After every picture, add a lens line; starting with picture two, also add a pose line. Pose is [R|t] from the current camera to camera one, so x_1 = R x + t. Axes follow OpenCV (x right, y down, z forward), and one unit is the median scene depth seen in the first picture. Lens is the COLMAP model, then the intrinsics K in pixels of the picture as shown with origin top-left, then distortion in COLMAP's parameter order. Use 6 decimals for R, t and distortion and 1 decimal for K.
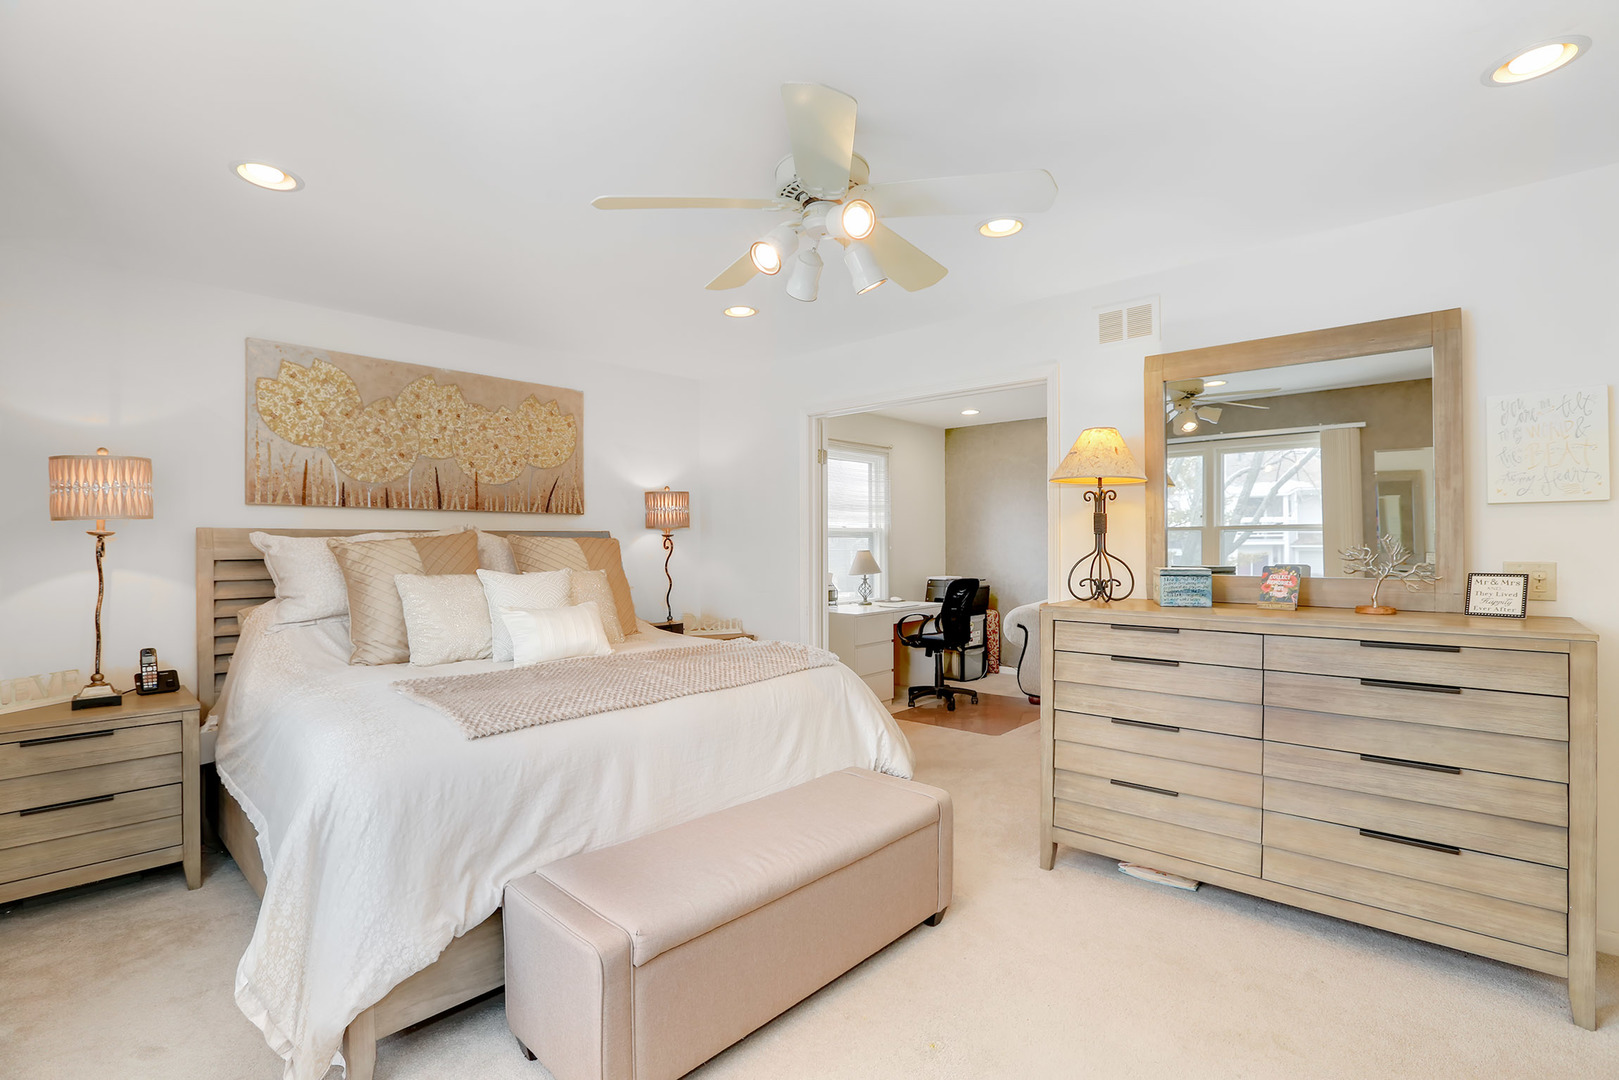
lens RADIAL K [[748.5, 0, 805.8], [0, 748.5, 526.3], [0, 0, 1]] dist [-0.024845, 0.005814]
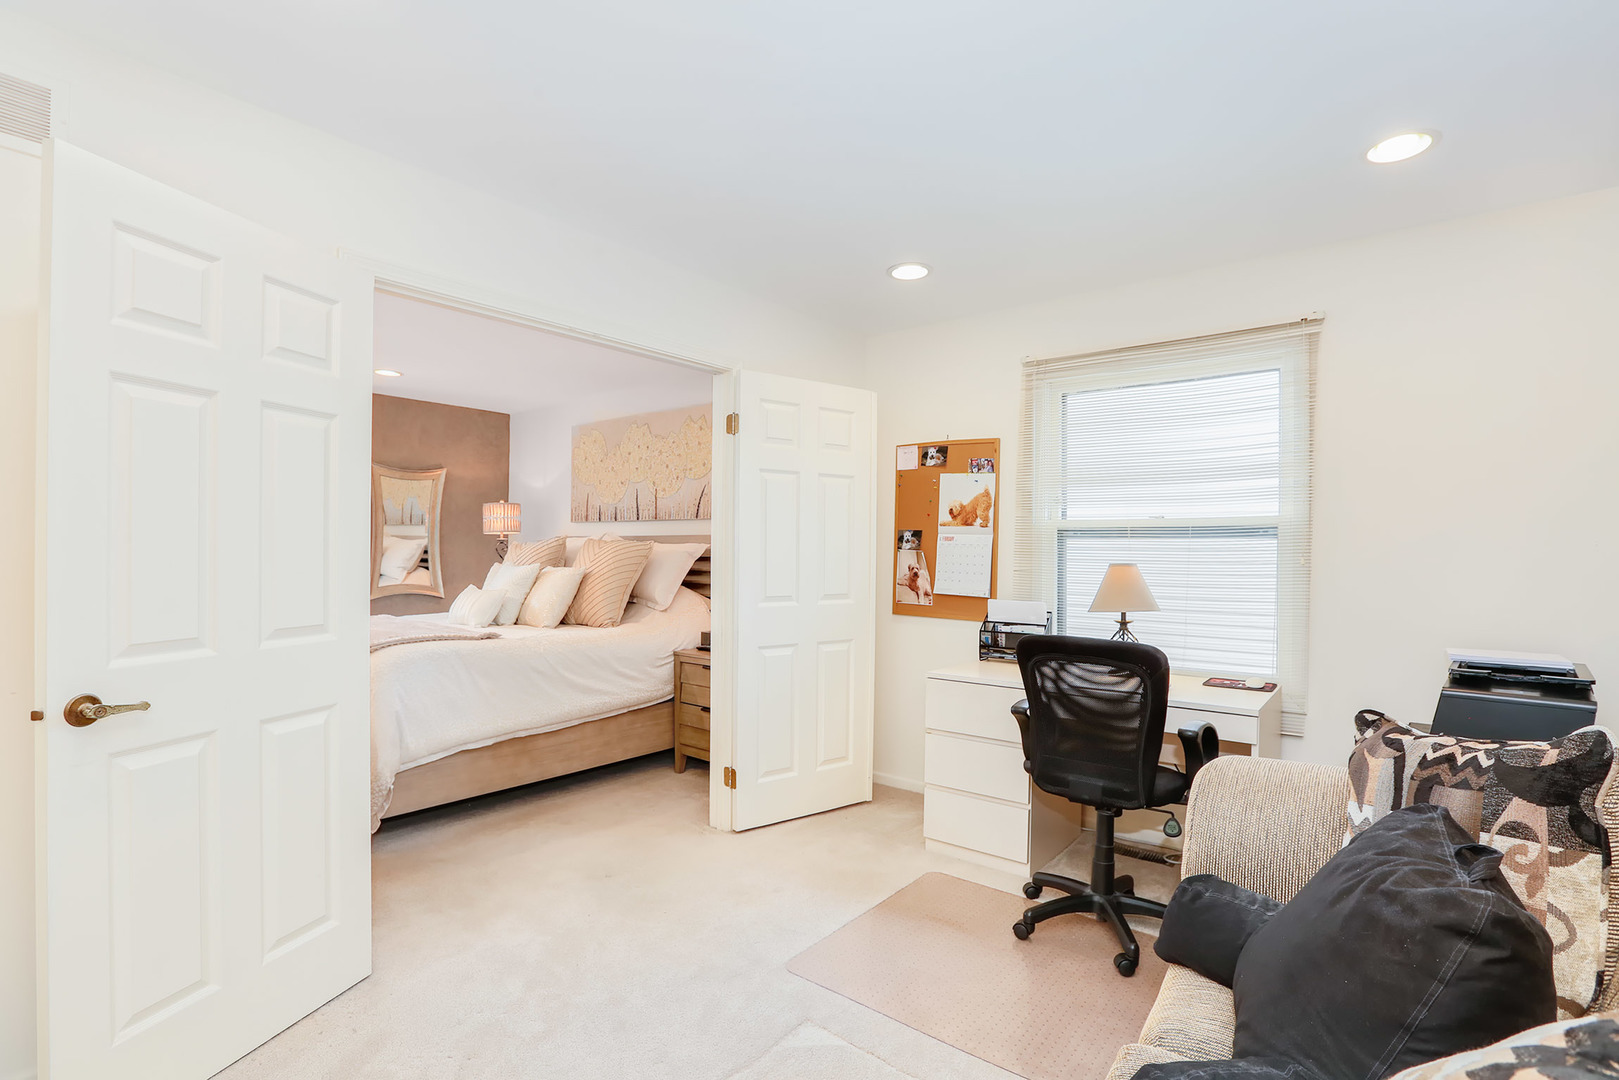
lens RADIAL K [[748.5, 0, 819.5], [0, 748.5, 568.5], [0, 0, 1]] dist [-0.024845, 0.005814]
pose [[0.072903, 0.021710, -0.997103, 0.894078], [0.007846, 0.999720, 0.022341, 0.036858], [0.997308, -0.009452, 0.072713, 1.263158]]
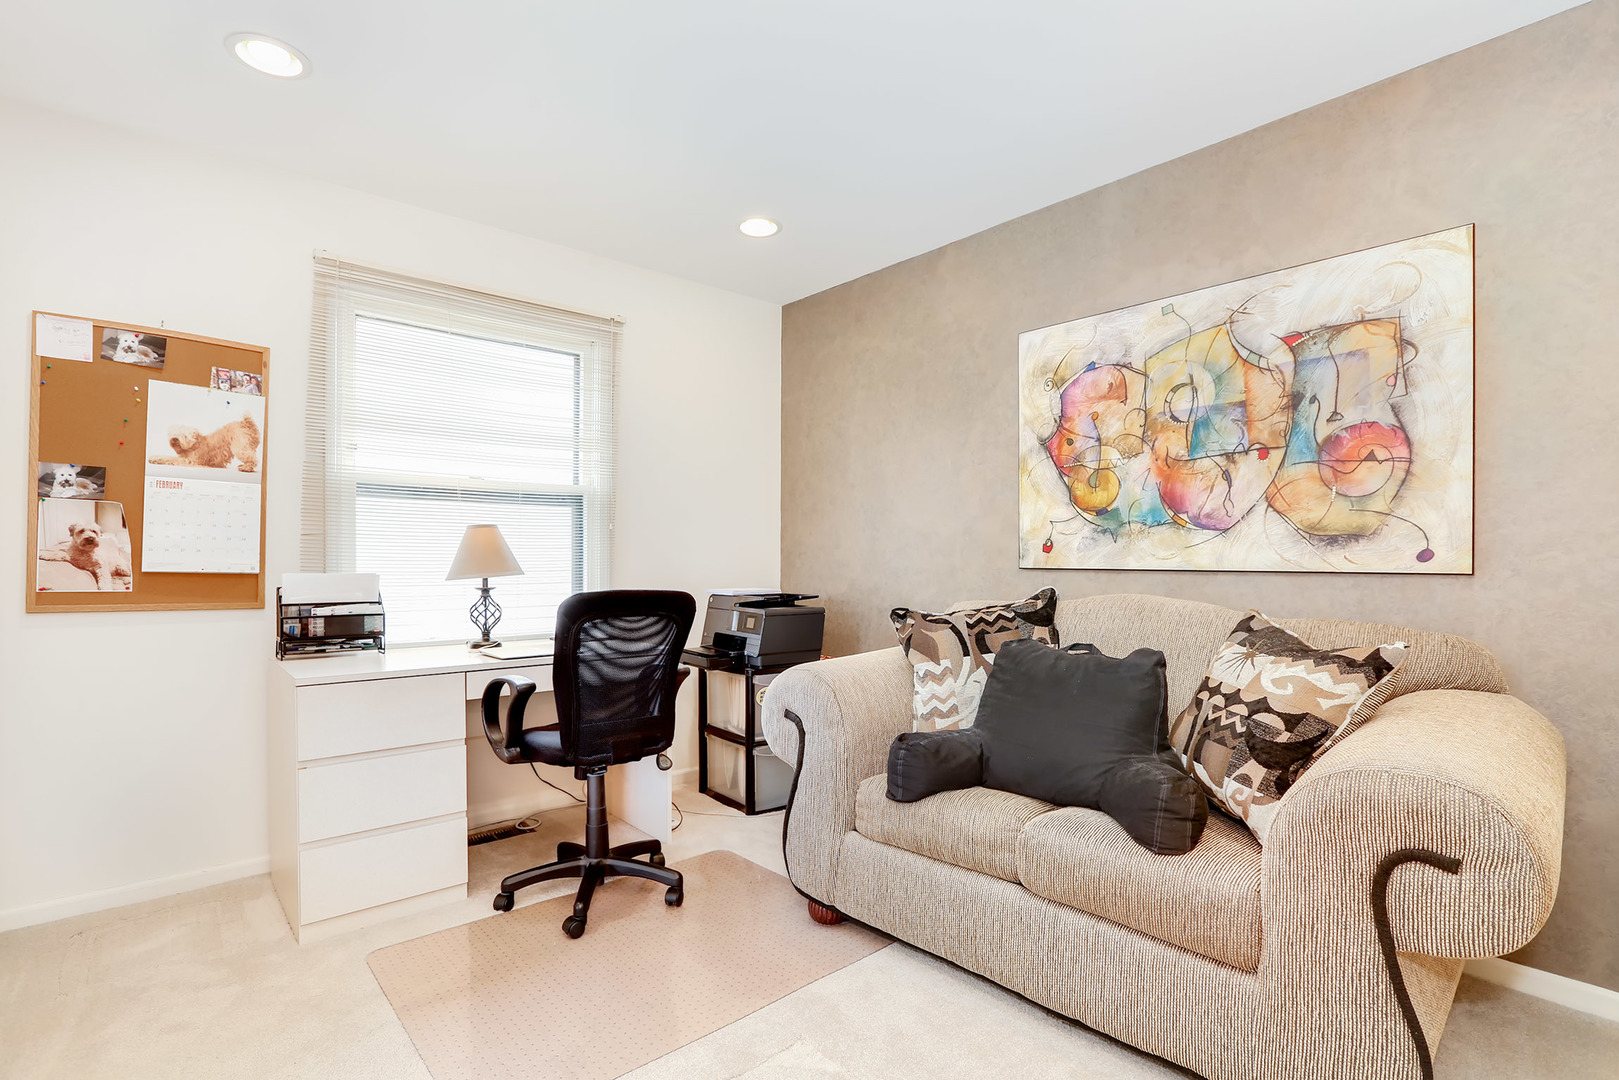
lens RADIAL K [[748.5, 0, 820.3], [0, 748.5, 567.5], [0, 0, 1]] dist [-0.024845, 0.005814]
pose [[0.990005, 0.005454, -0.140929, 0.548436], [-0.001014, 0.999501, 0.031564, 0.070714], [0.141030, -0.031106, 0.989516, 0.965346]]
